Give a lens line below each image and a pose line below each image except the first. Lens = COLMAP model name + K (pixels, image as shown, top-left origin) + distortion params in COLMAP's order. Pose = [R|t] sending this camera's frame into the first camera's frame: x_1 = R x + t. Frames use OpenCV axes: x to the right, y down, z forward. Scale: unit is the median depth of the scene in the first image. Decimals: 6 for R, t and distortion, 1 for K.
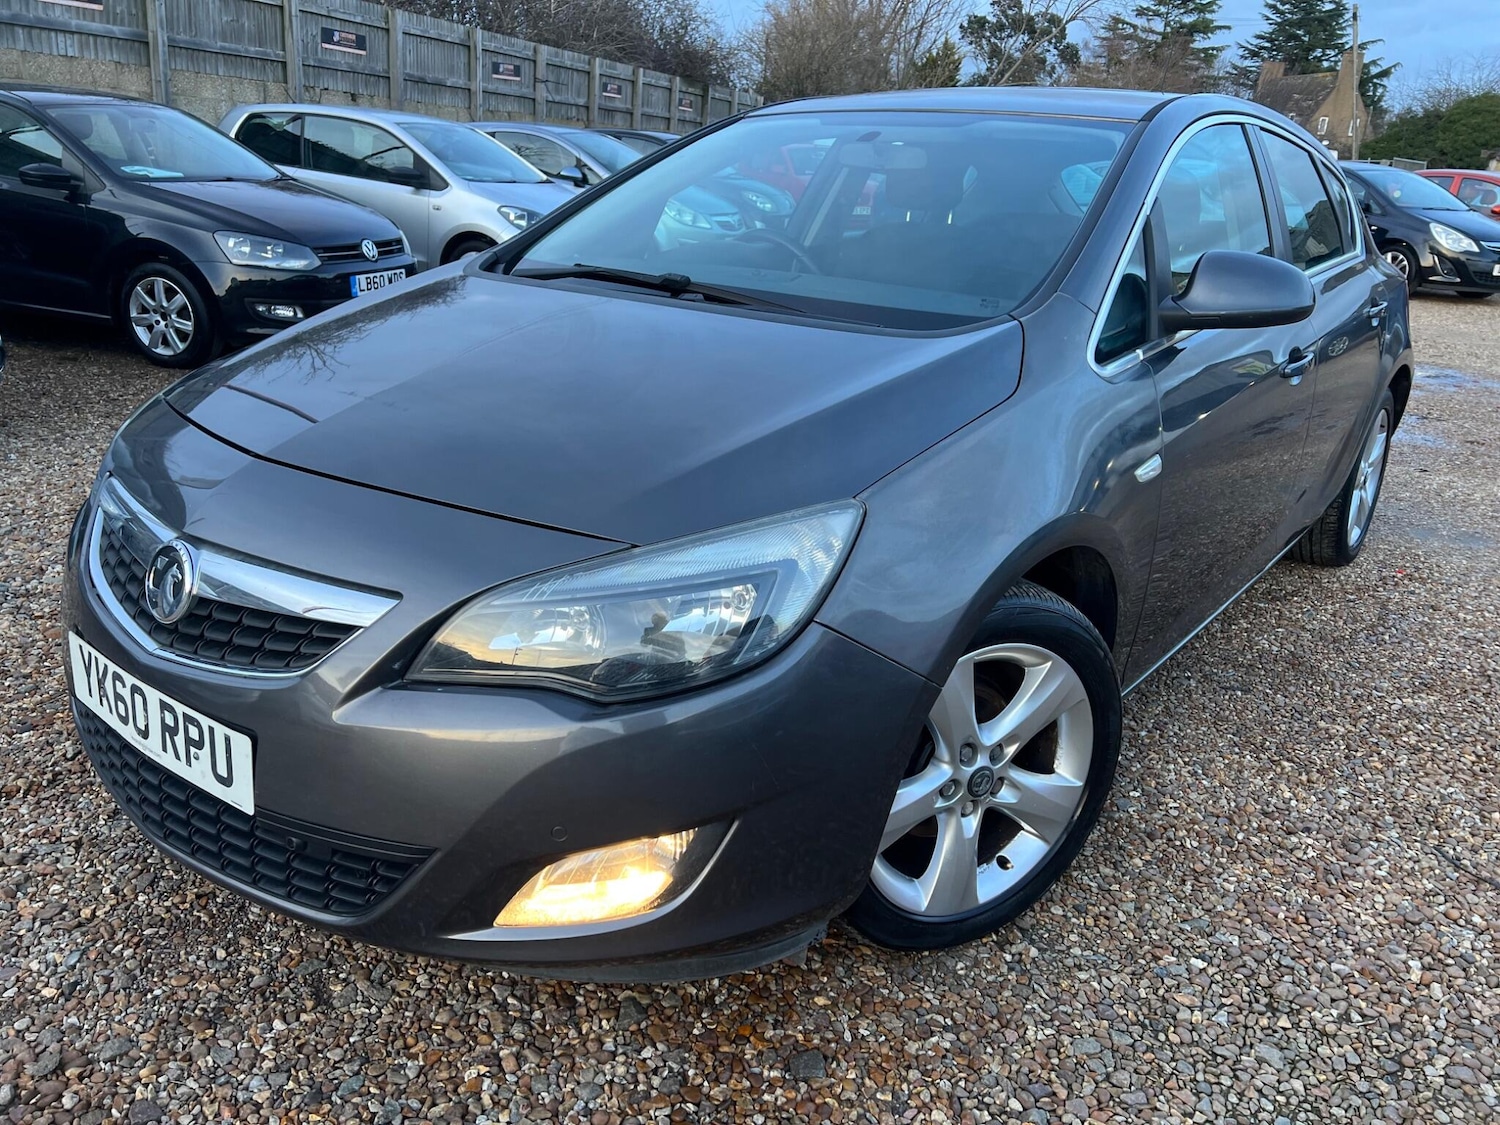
lens RADIAL K [[1092.8, 0, 747.6], [0, 1092.8, 577.4], [0, 0, 1]] dist [0.055921, -0.057927]
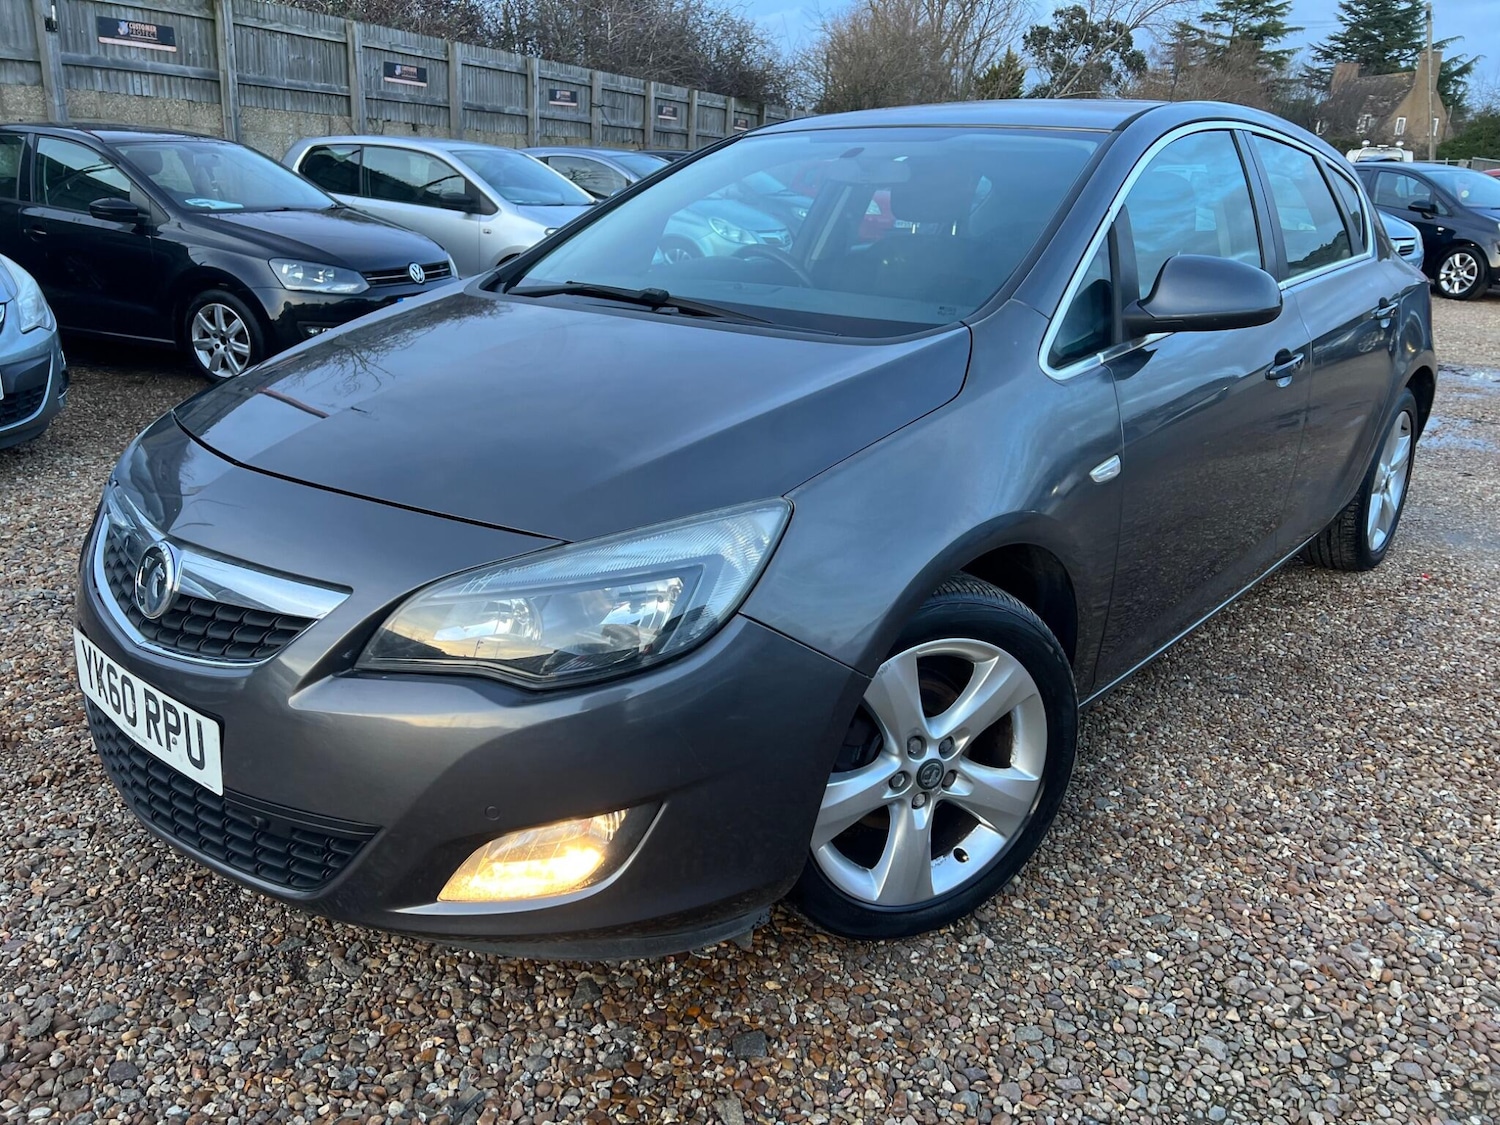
lens RADIAL K [[1092.4, 0, 743.4], [0, 1092.4, 568.8], [0, 0, 1]] dist [0.054598, -0.056085]
pose [[0.998108, -0.004695, -0.061304, 0.098934], [0.003429, 0.999779, -0.020752, 0.014628], [0.061388, 0.020502, 0.997903, -0.036681]]
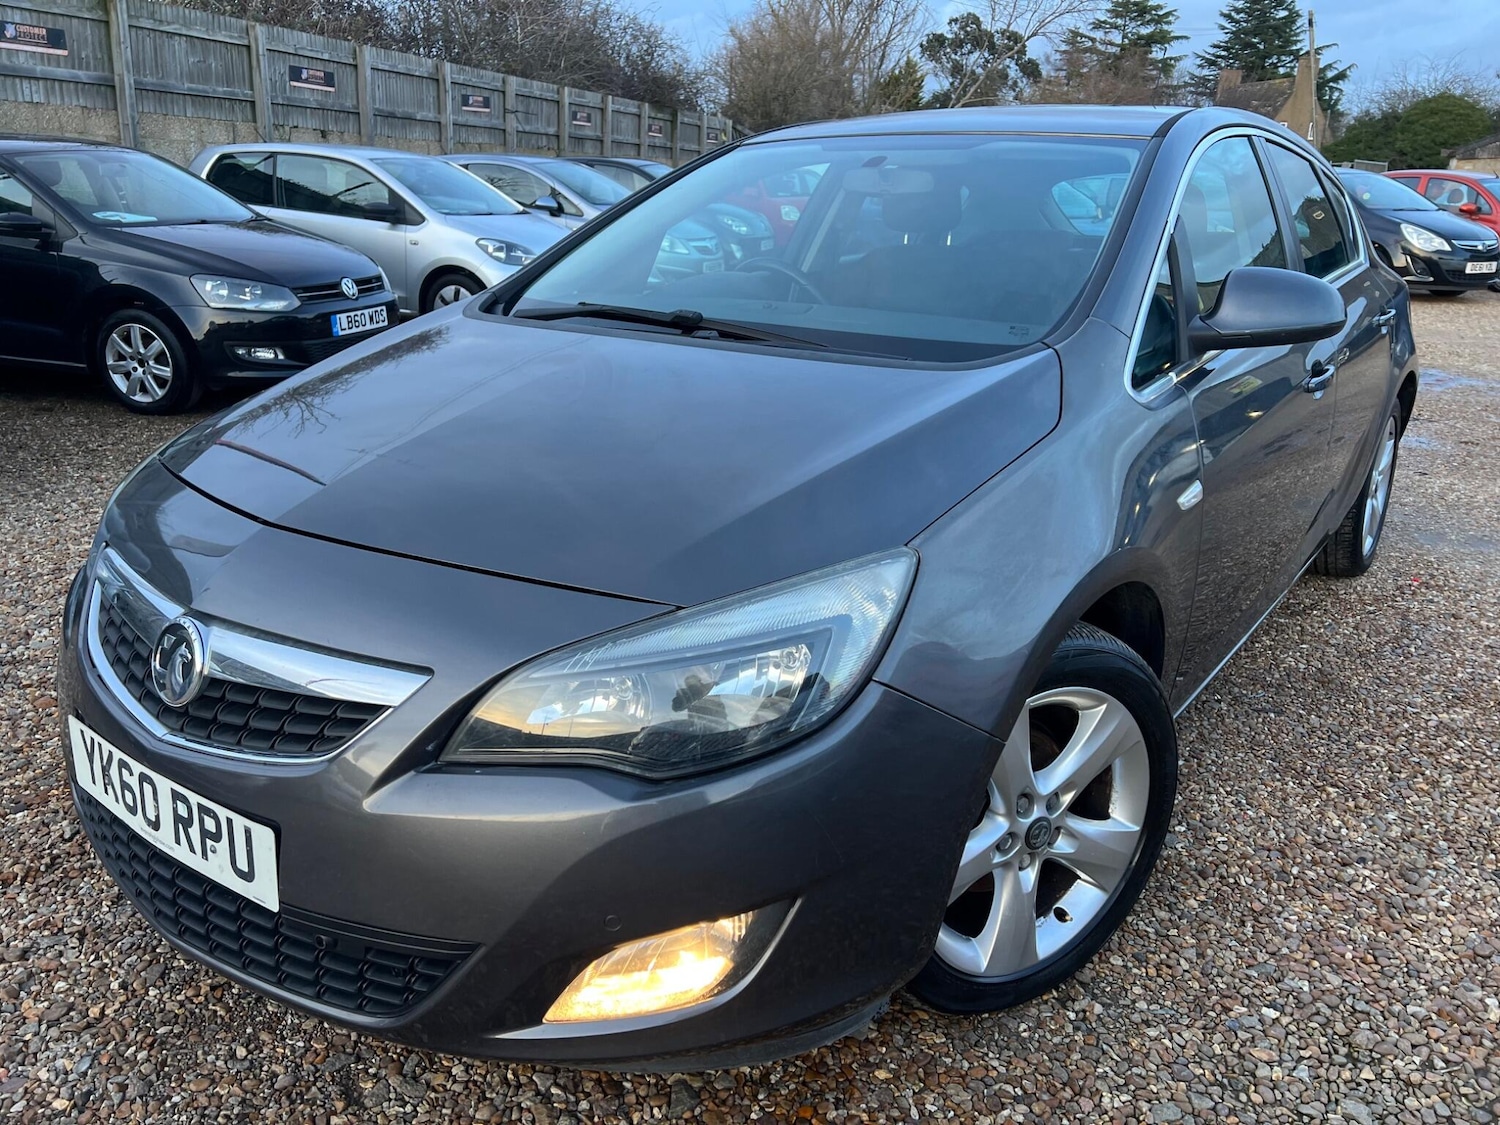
lens RADIAL K [[1092.4, 0, 748.9], [0, 1092.4, 579.9], [0, 0, 1]] dist [0.066841, -0.074145]
pose [[0.999142, -0.038254, 0.015895, -0.043527], [0.038503, 0.999136, -0.015674, -0.026867], [-0.015282, 0.016273, 0.999751, 0.045243]]
